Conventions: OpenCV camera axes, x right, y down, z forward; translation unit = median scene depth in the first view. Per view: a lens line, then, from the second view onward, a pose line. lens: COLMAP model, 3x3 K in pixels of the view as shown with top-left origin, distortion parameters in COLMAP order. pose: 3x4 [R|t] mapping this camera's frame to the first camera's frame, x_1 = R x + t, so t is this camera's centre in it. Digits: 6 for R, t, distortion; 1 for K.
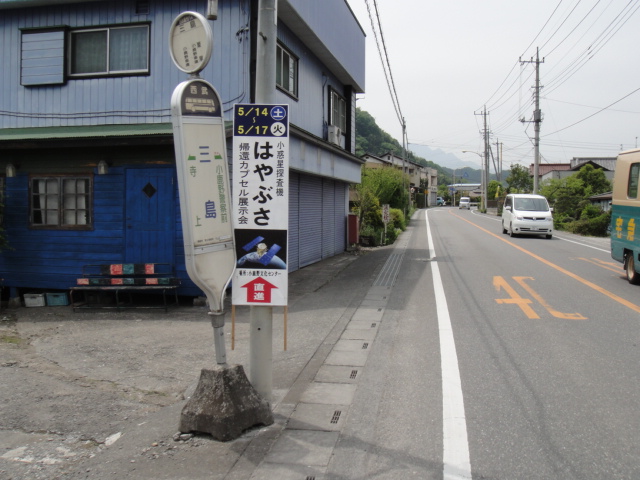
lens RADIAL K [[708.4, 0, 320.0], [0, 708.4, 240.0], [0, 0, 1]] dist [-0.207636, 0.286168]
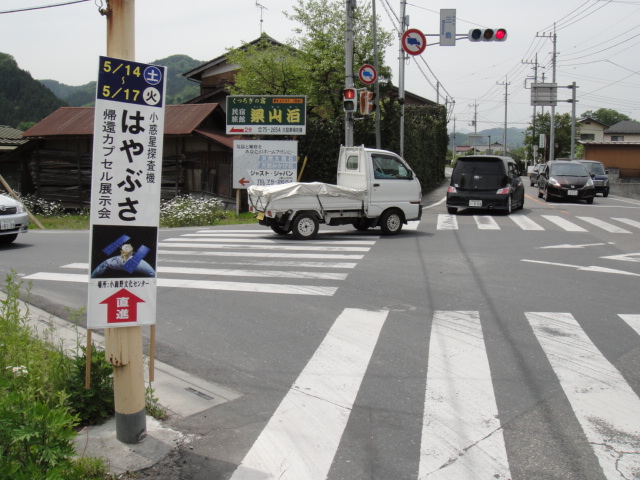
lens RADIAL K [[708.4, 0, 320.0], [0, 708.4, 240.0], [0, 0, 1]] dist [-0.207636, 0.286168]
pose [[0.785805, -0.002036, 0.618470, -0.384644], [-0.009470, 0.999838, 0.015325, -0.013404], [-0.618401, -0.017899, 0.785659, 0.284544]]
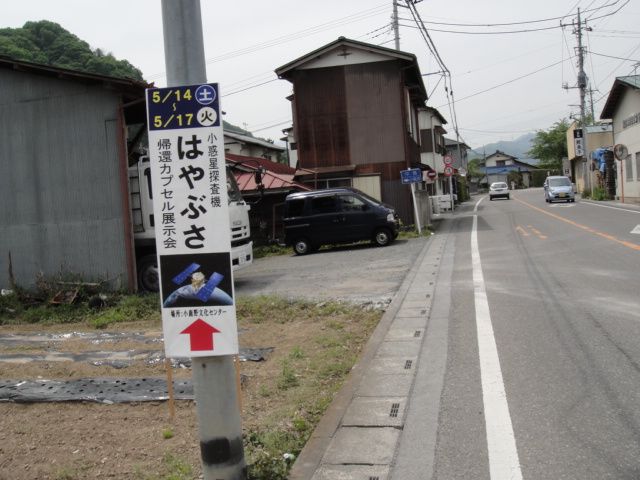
lens RADIAL K [[708.4, 0, 320.0], [0, 708.4, 240.0], [0, 0, 1]] dist [-0.207636, 0.286168]
pose [[0.994797, -0.068276, -0.075615, 0.103993], [0.069689, 0.997437, 0.016194, -0.032404], [0.074316, -0.021379, 0.997006, 0.276308]]
